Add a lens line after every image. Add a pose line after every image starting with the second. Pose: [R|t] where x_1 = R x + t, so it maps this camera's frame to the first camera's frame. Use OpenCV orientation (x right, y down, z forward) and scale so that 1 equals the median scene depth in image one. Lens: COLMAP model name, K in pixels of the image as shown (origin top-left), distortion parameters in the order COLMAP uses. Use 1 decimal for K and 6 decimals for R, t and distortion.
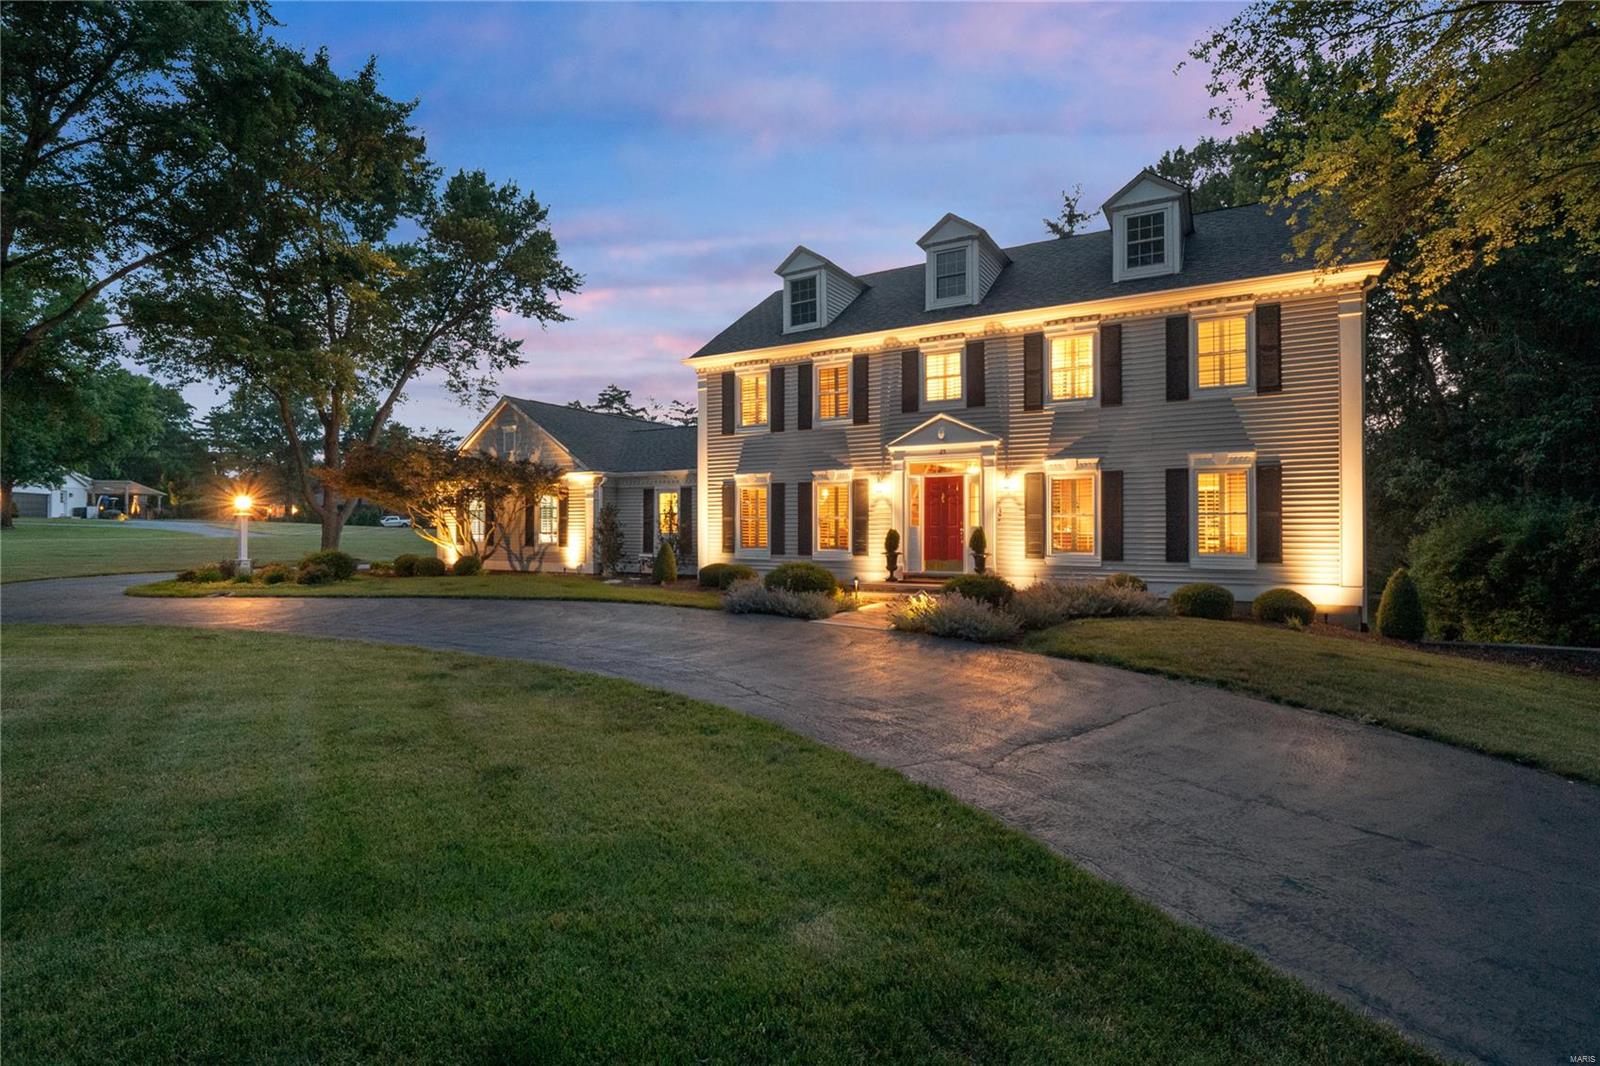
lens RADIAL K [[729.6, 0, 799.0], [0, 729.6, 520.5], [0, 0, 1]] dist [-0.004268, -0.000400]
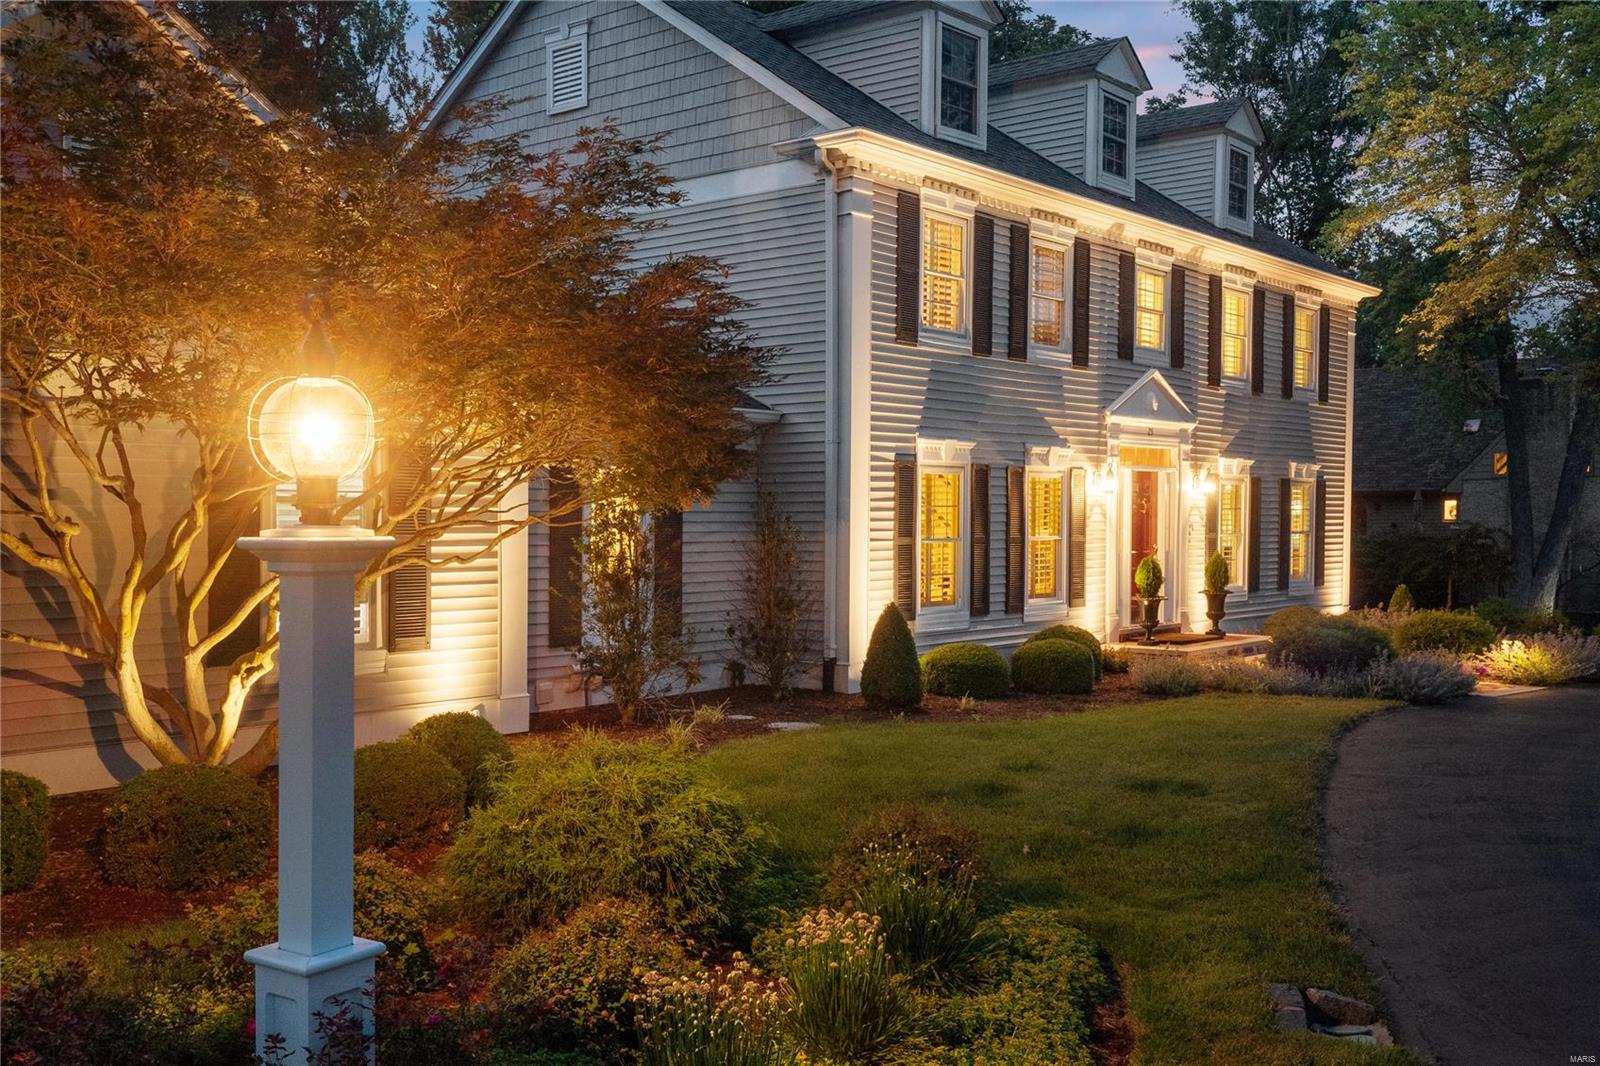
lens RADIAL K [[1577.0, 0, 800.4], [0, 1577.0, 550.5], [0, 0, 1]] dist [0.039993, 0.000000]
pose [[0.187021, -0.019120, 0.982170, -1.188075], [-0.011936, 0.999693, 0.021734, -0.018637], [-0.982283, -0.015788, 0.186735, 1.043429]]
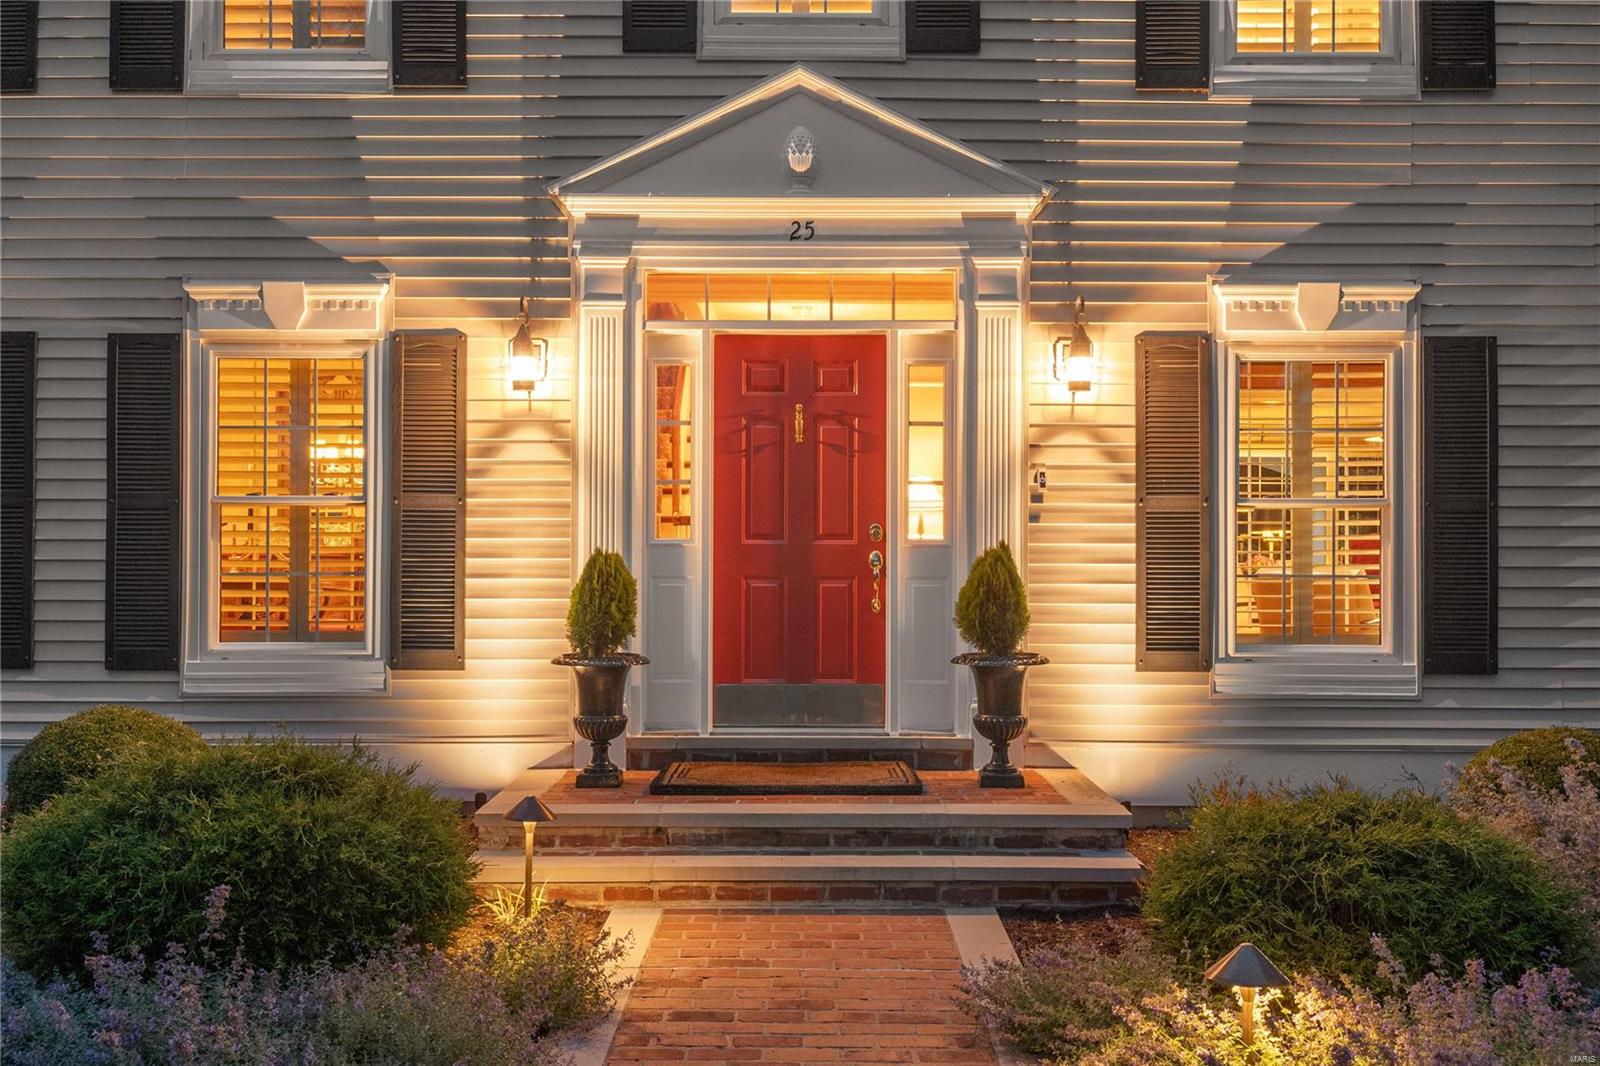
lens RADIAL K [[1577.0, 0, 801.1], [0, 1577.0, 516.8], [0, 0, 1]] dist [0.039993, 0.000000]
pose [[0.876981, 0.008856, 0.480443, -0.052017], [-0.010301, 0.999947, 0.000370, -0.000145], [-0.480414, -0.005273, 0.877026, 0.546036]]
